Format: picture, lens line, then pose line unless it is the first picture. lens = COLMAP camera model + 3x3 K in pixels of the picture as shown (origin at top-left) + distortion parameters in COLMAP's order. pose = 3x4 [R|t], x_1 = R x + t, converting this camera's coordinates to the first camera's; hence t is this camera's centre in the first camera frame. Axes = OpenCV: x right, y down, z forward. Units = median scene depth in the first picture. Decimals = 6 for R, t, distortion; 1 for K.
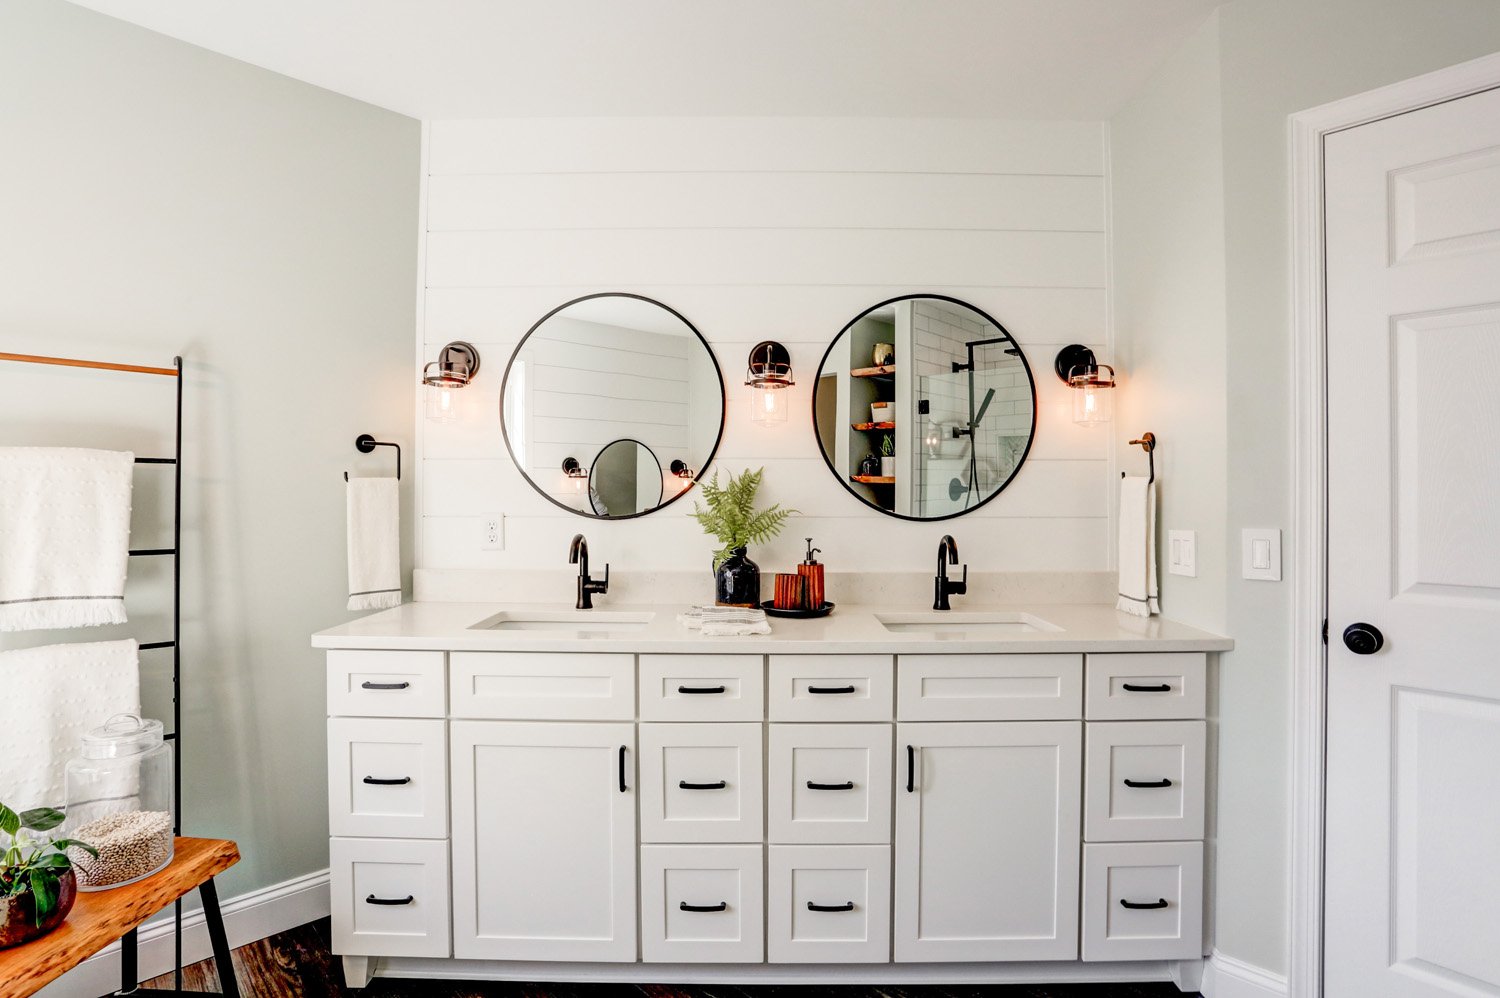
lens RADIAL K [[753.7, 0, 759.7], [0, 753.7, 492.7], [0, 0, 1]] dist [-0.056169, 0.015734]
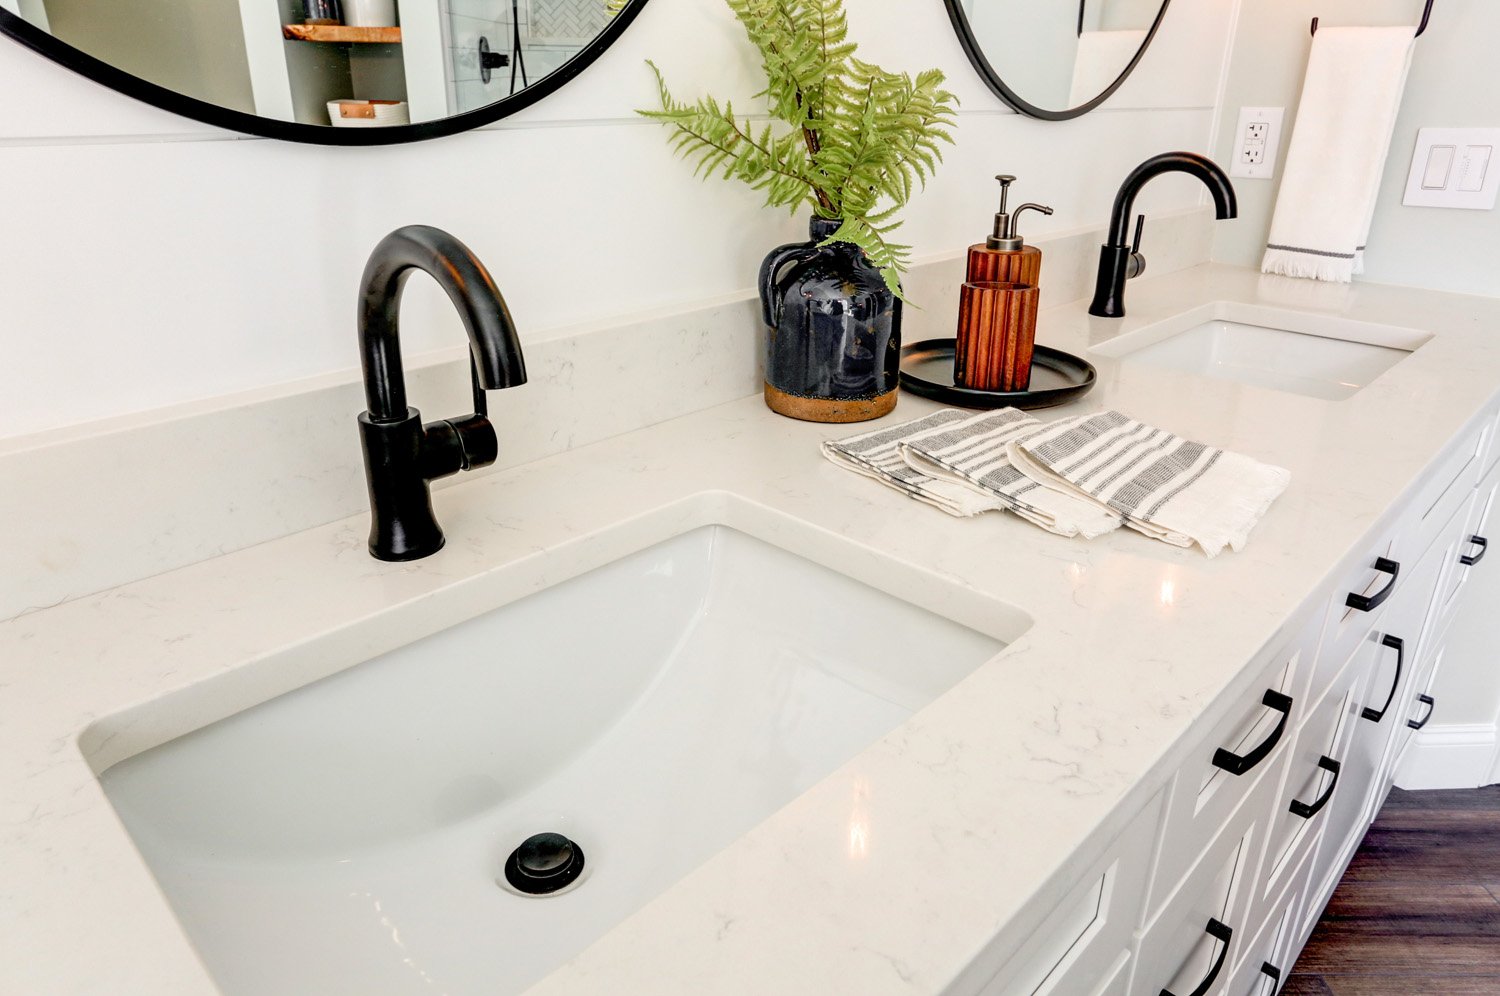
lens RADIAL K [[1019.6, 0, 747.6], [0, 1019.6, 496.6], [0, 0, 1]] dist [-0.048057, 0.027684]
pose [[0.682479, -0.276711, 0.676501, -0.358352], [-0.004812, 0.923844, 0.382738, 0.016546], [-0.730890, -0.264466, 0.629172, 0.694401]]
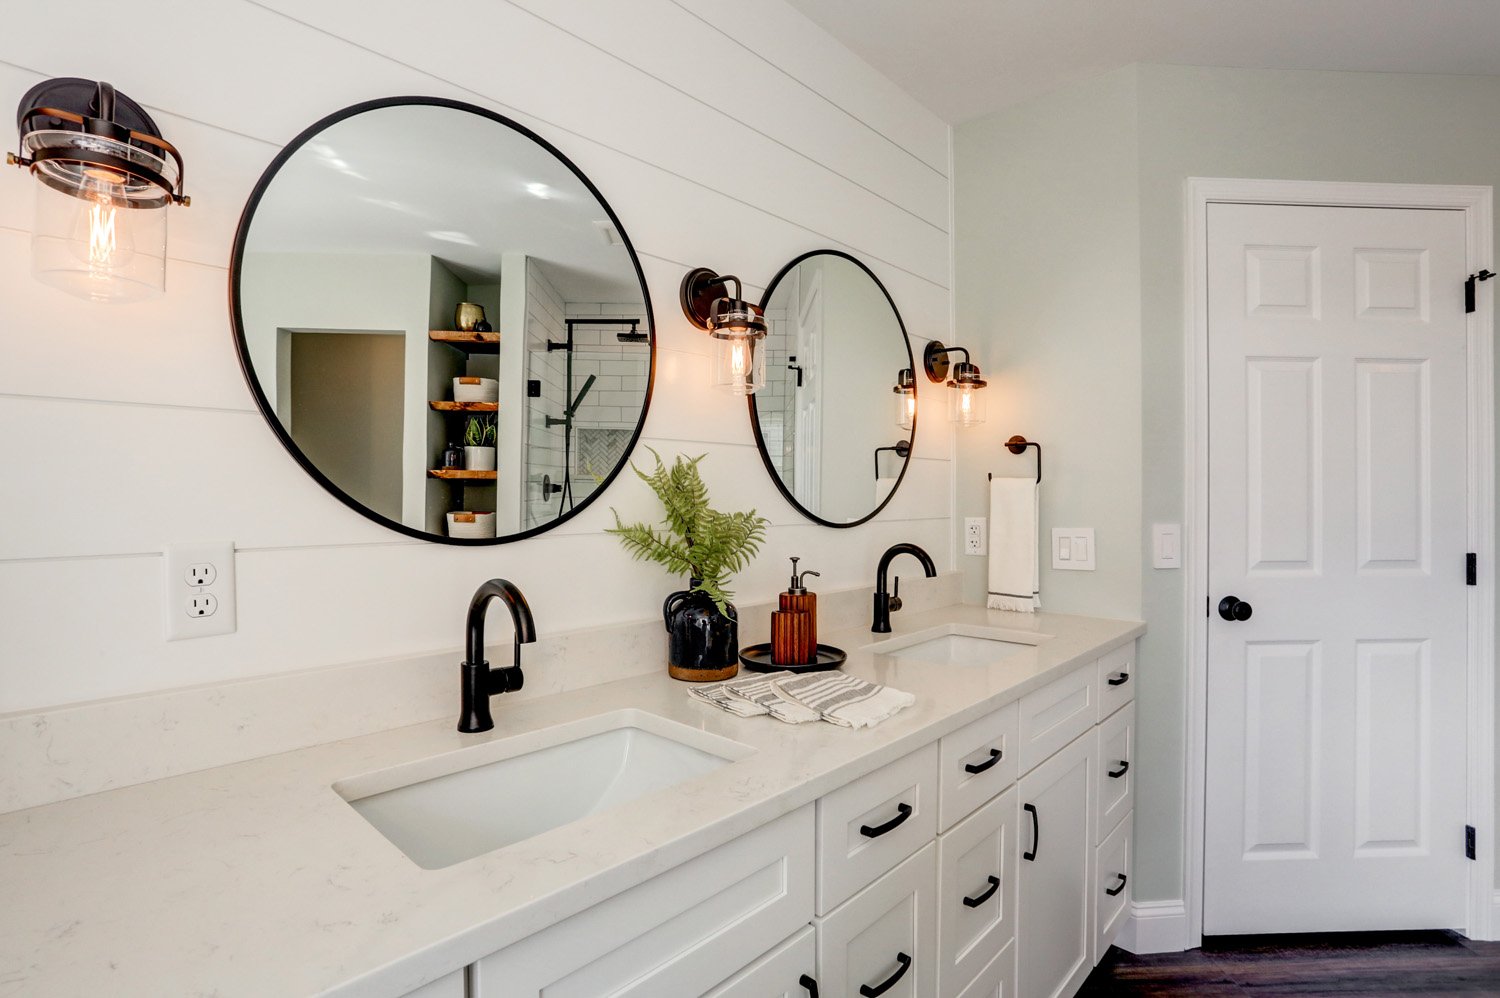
lens RADIAL K [[753.7, 0, 747.9], [0, 753.7, 485.7], [0, 0, 1]] dist [-0.056169, 0.015734]
pose [[0.667149, 0.005084, 0.744907, -0.460493], [-0.001099, 0.999982, -0.005841, -0.003055], [-0.744923, 0.003078, 0.667143, 0.518159]]
